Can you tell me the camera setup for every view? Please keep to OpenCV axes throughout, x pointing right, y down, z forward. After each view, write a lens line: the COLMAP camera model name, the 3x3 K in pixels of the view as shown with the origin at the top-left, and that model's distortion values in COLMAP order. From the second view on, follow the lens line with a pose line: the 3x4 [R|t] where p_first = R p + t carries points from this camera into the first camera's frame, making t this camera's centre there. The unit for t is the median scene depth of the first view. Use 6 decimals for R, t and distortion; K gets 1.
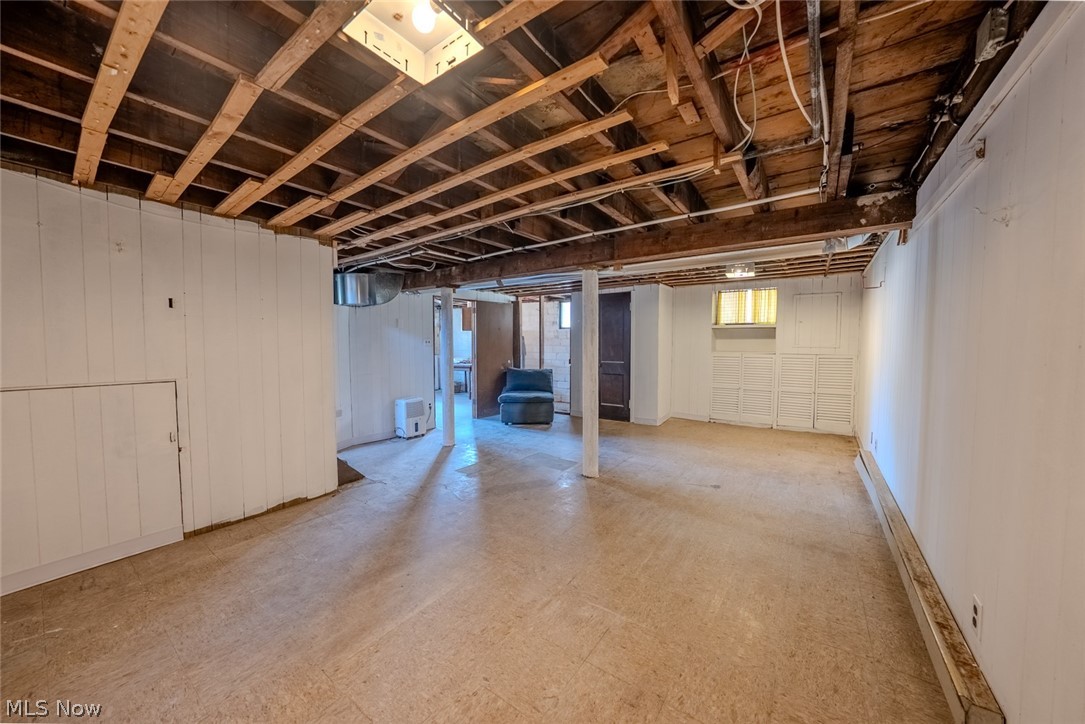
lens RADIAL K [[395.6, 0, 544.9], [0, 395.6, 362.7], [0, 0, 1]] dist [-0.034449, 0.009217]
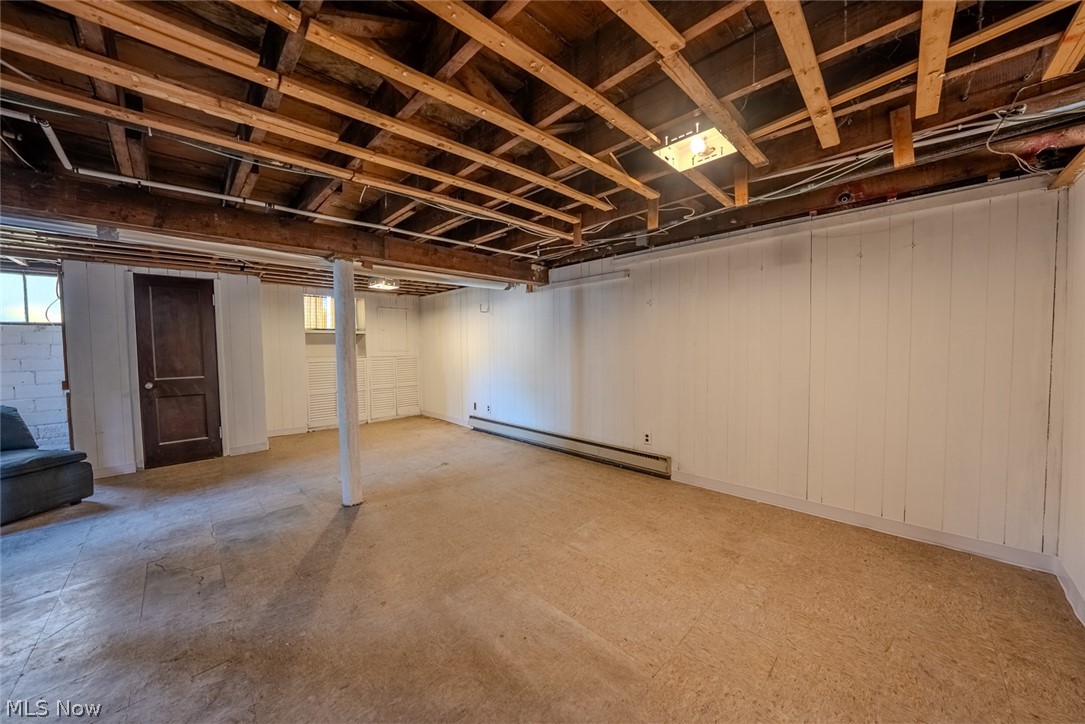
lens RADIAL K [[395.6, 0, 544.9], [0, 395.6, 362.7], [0, 0, 1]] dist [-0.034449, 0.009217]
pose [[0.126962, -0.042702, 0.990988, -0.683059], [0.062862, 0.997411, 0.034925, -0.019938], [-0.989914, 0.057861, 0.129318, 0.484955]]
